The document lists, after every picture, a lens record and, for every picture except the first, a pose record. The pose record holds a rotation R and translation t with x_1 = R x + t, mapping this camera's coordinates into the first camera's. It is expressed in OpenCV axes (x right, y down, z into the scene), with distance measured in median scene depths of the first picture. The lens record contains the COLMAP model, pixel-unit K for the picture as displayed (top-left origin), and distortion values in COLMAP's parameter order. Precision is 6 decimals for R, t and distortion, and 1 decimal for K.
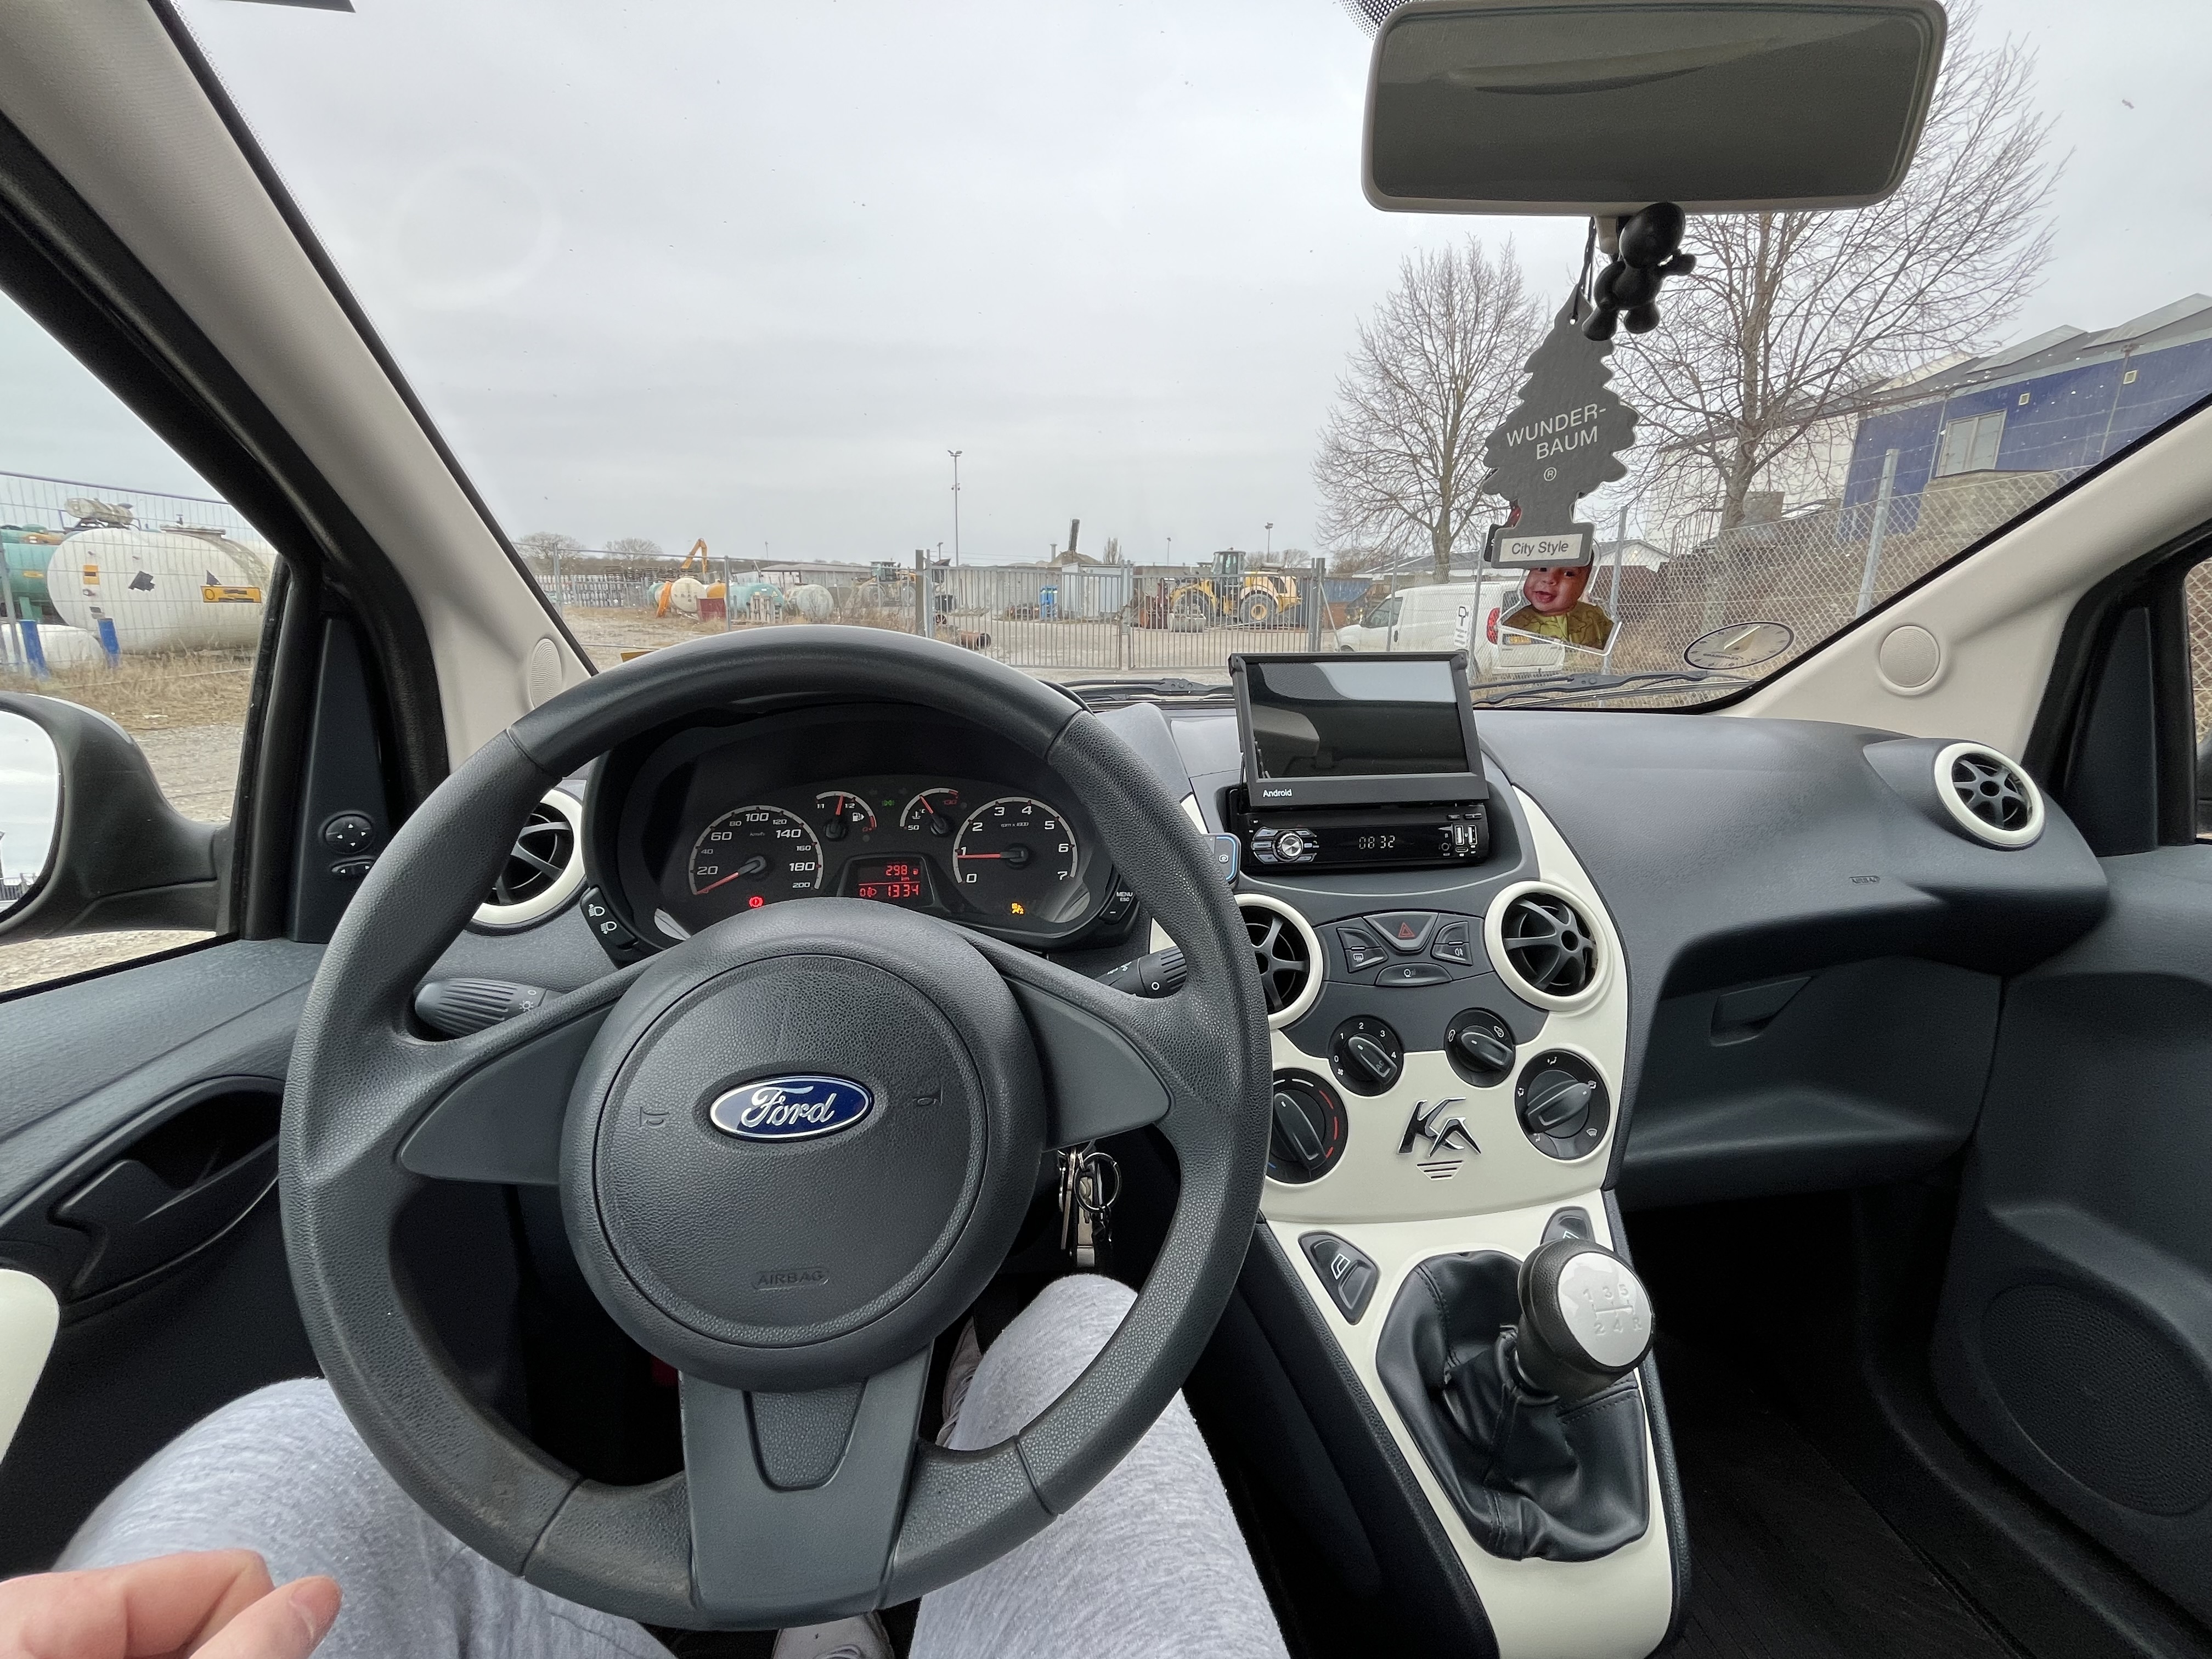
lens RADIAL K [[914.5, 0, 1115.5], [0, 914.5, 828.5], [0, 0, 1]] dist [0.002173, 0.000576]
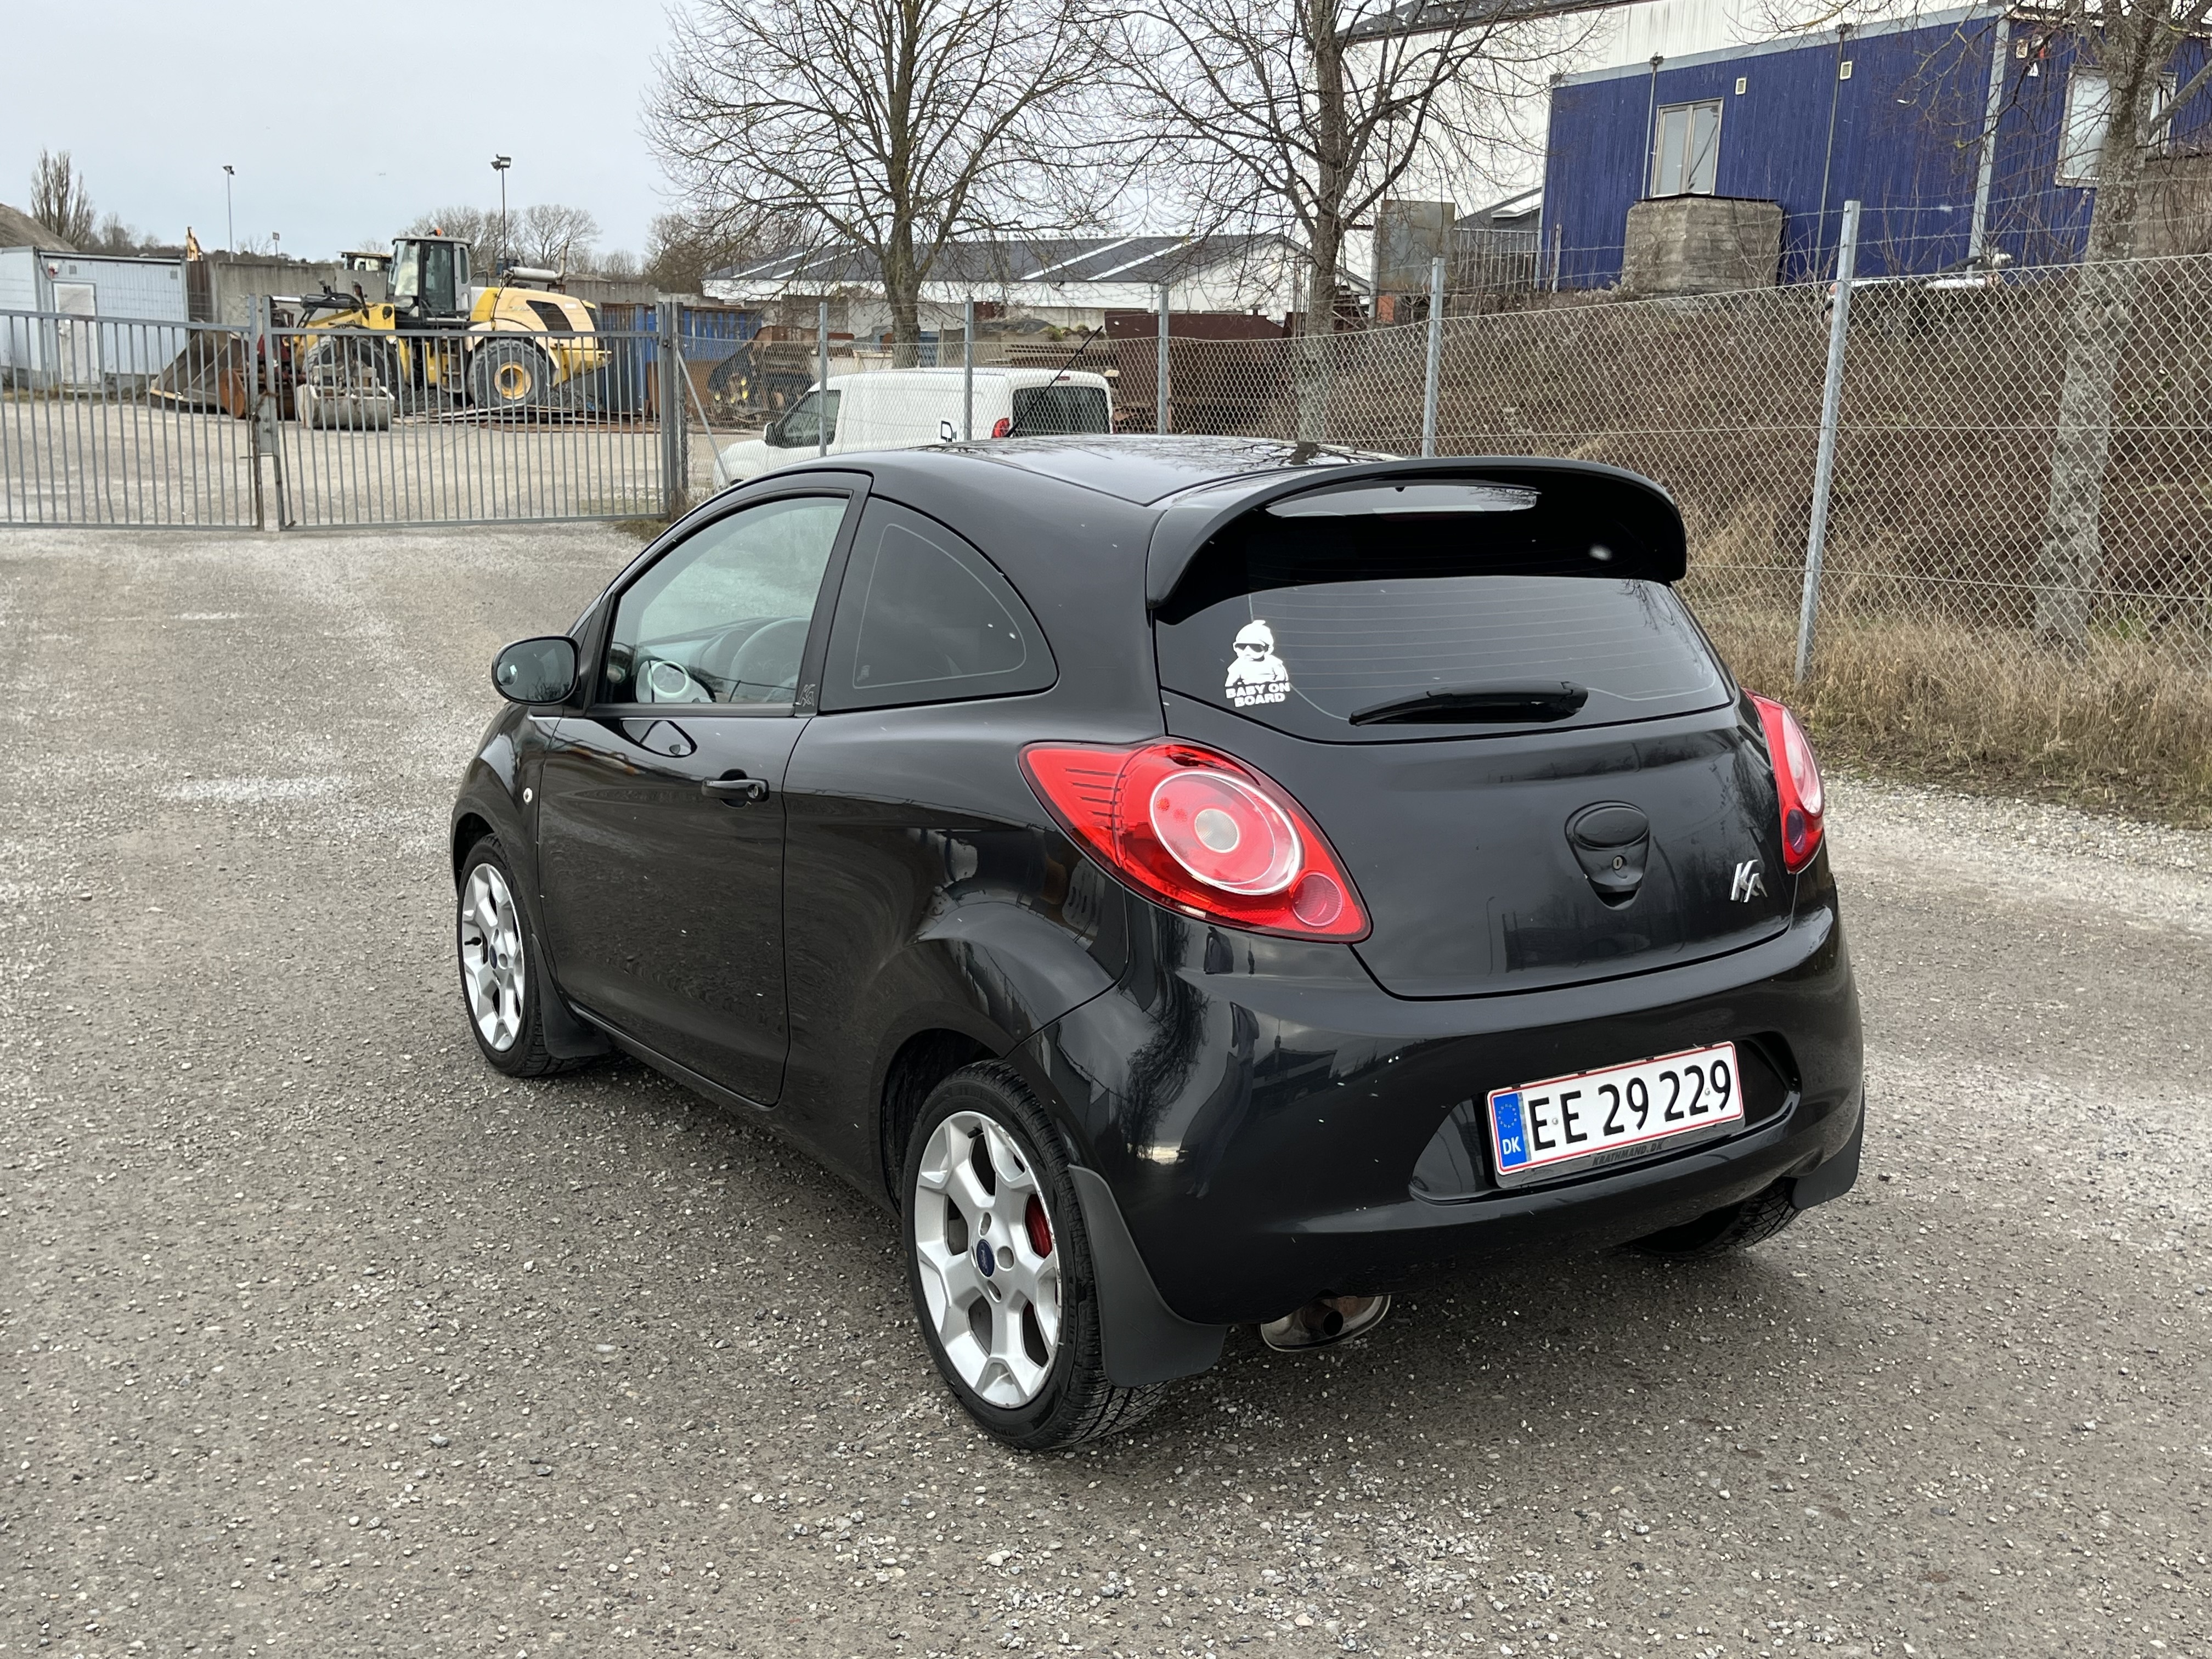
lens RADIAL K [[2254.7, 0, 1097.0], [0, 2254.7, 832.4], [0, 0, 1]] dist [0.096113, 0.000000]
pose [[0.915621, -0.071256, 0.395677, -0.053756], [0.081783, 0.996602, -0.009776, 0.017055], [-0.393636, 0.041310, 0.918338, -0.155542]]
